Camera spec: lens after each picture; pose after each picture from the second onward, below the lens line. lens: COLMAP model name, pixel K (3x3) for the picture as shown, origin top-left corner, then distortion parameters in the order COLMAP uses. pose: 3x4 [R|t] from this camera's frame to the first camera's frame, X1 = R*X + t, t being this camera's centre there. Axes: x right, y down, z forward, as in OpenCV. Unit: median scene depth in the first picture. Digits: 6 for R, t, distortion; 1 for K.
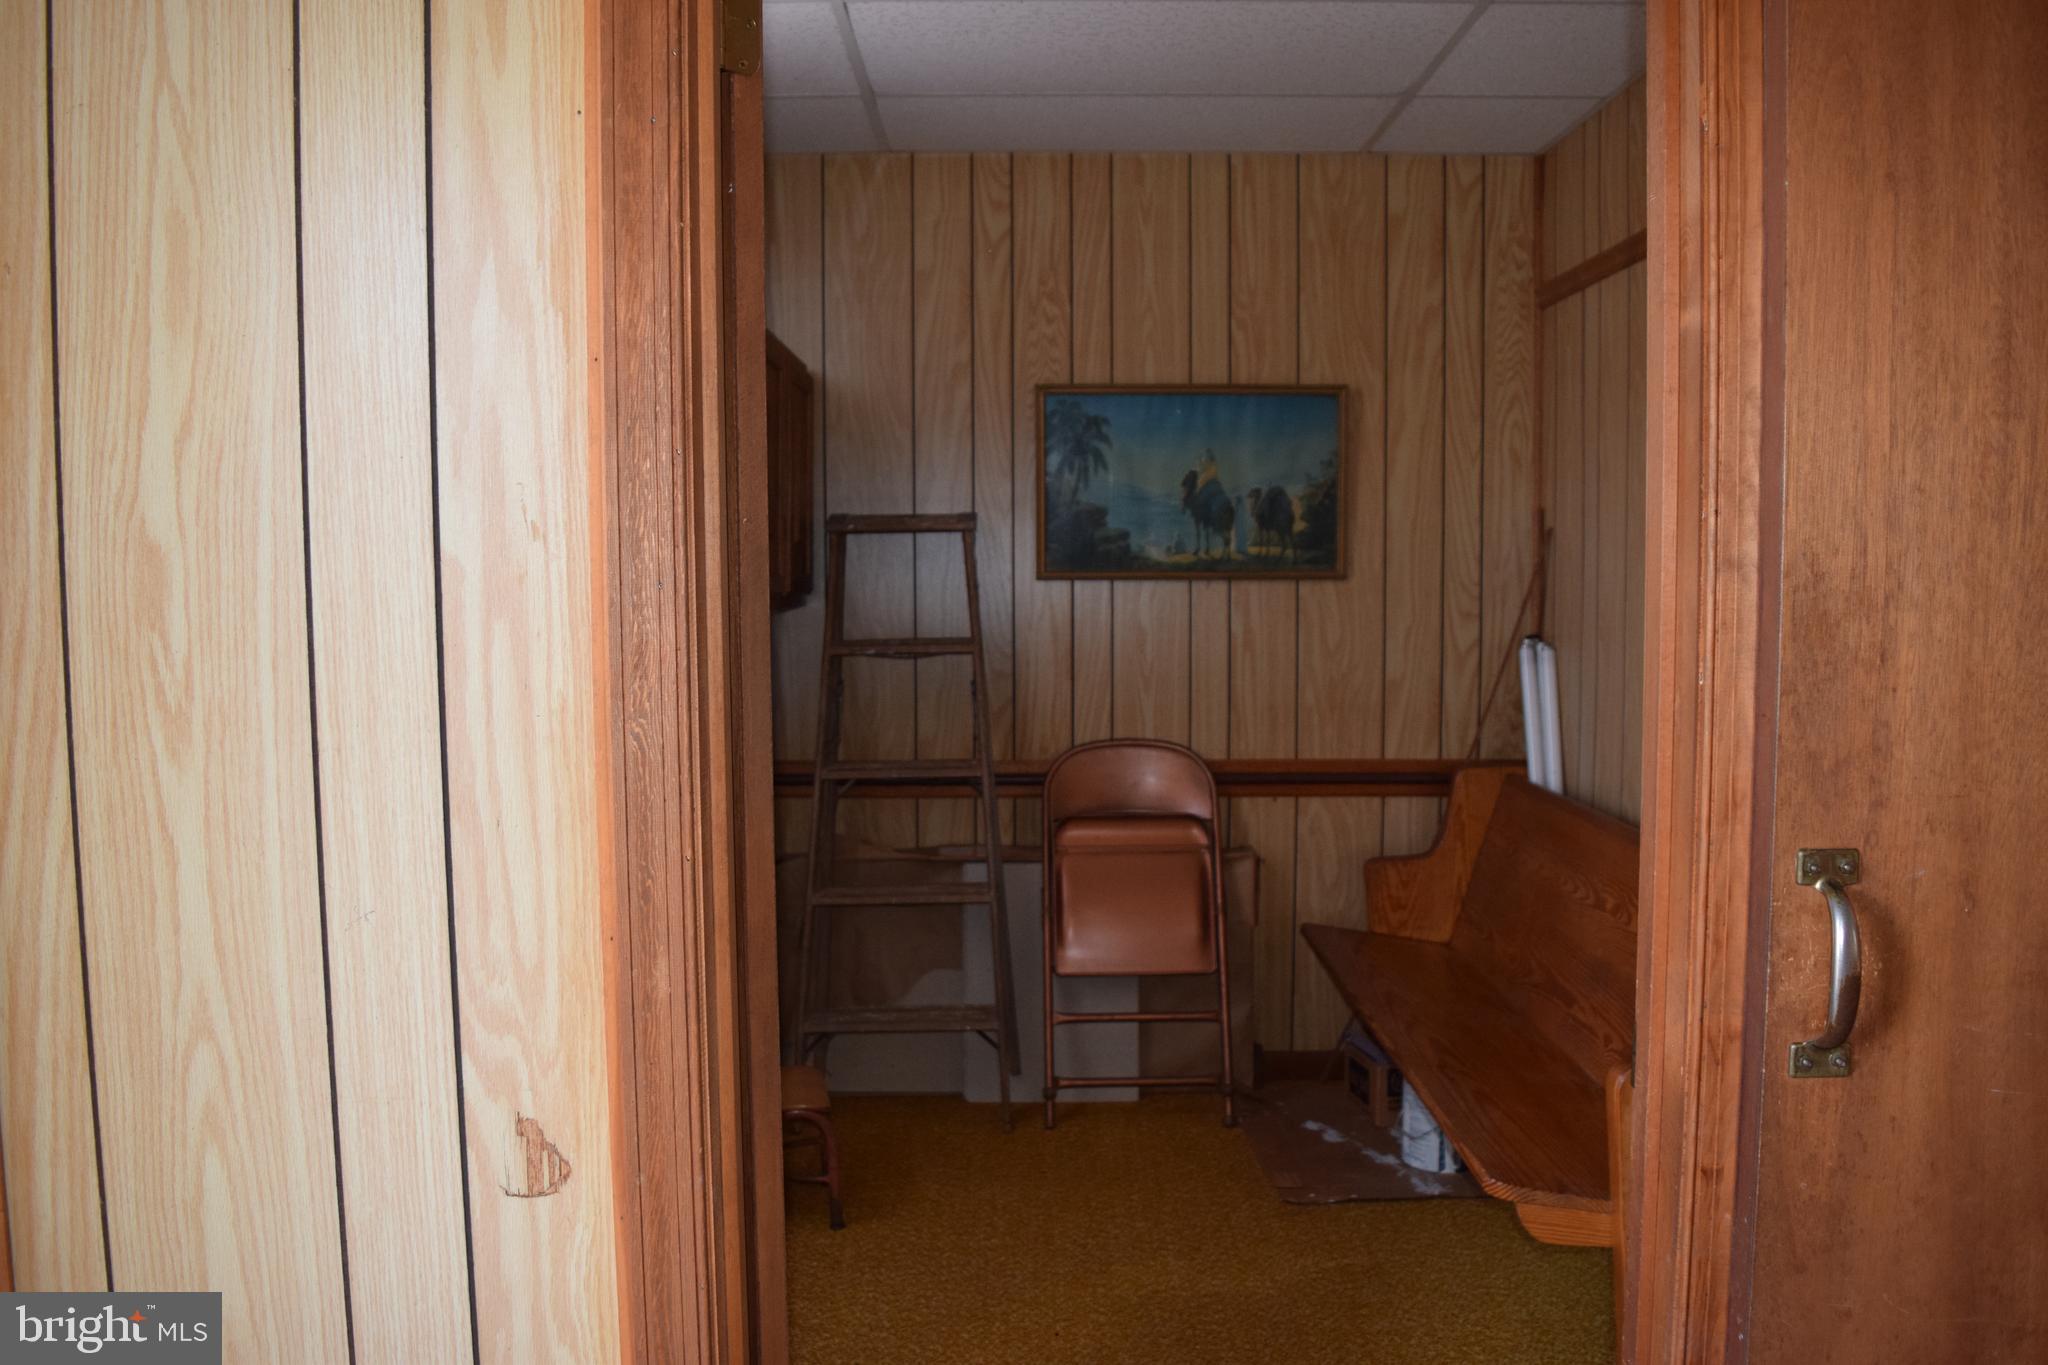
lens RADIAL K [[1602.4, 0, 1024.0], [0, 1602.4, 682.5], [0, 0, 1]] dist [-0.095078, 0.019923]
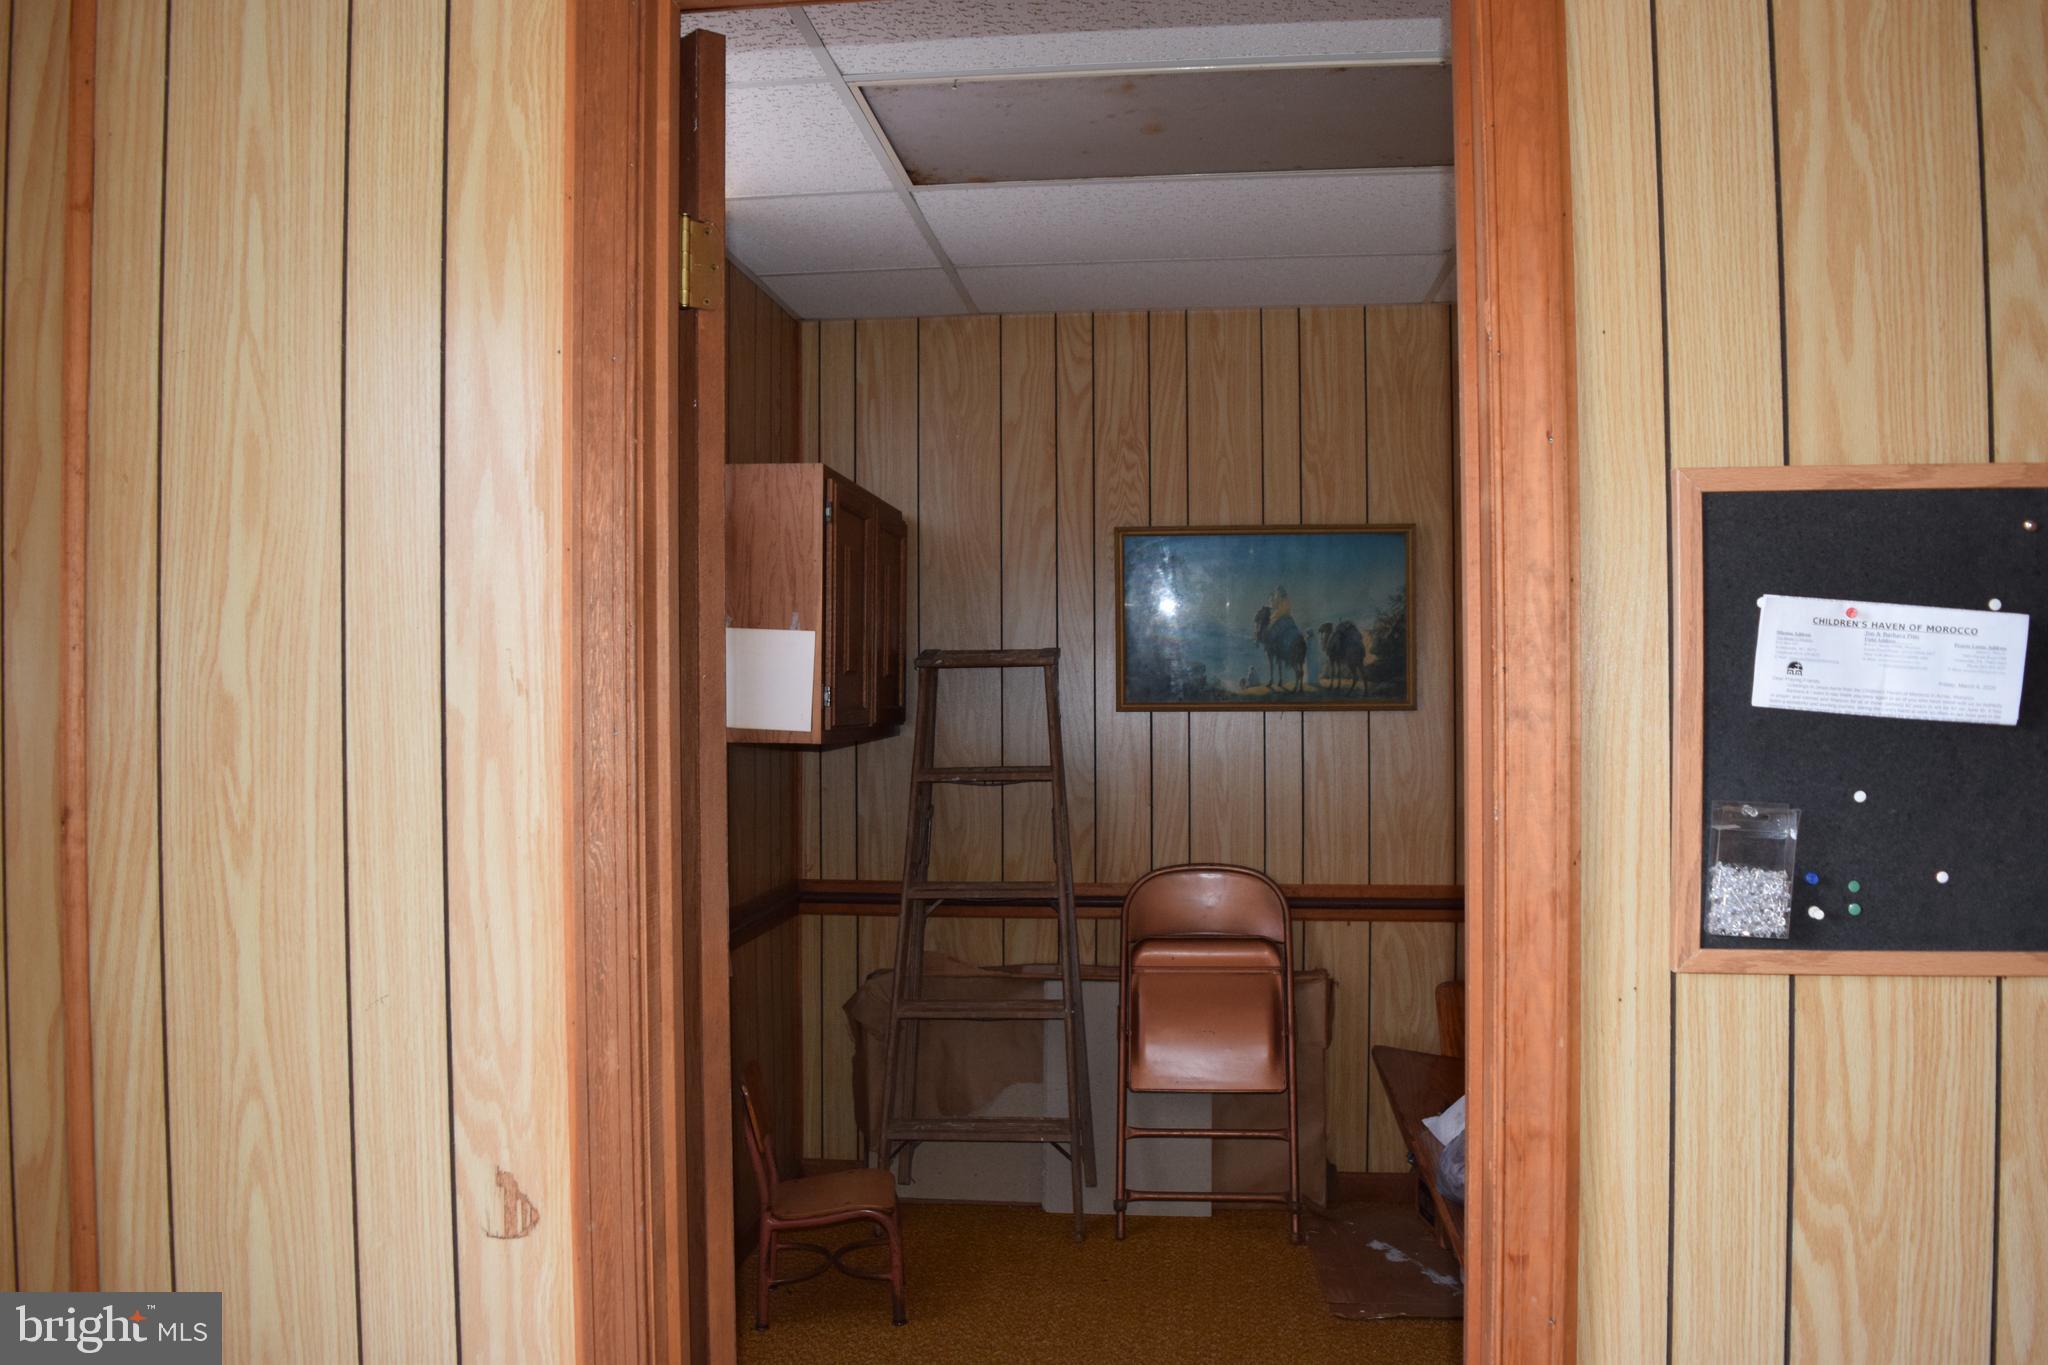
lens RADIAL K [[1602.4, 0, 1024.0], [0, 1602.4, 682.5], [0, 0, 1]] dist [-0.095078, 0.019923]
pose [[0.993964, -0.001564, -0.109696, 0.212184], [-0.006816, 0.997086, -0.075976, -0.008065], [0.109496, 0.076265, 0.991057, -0.177054]]
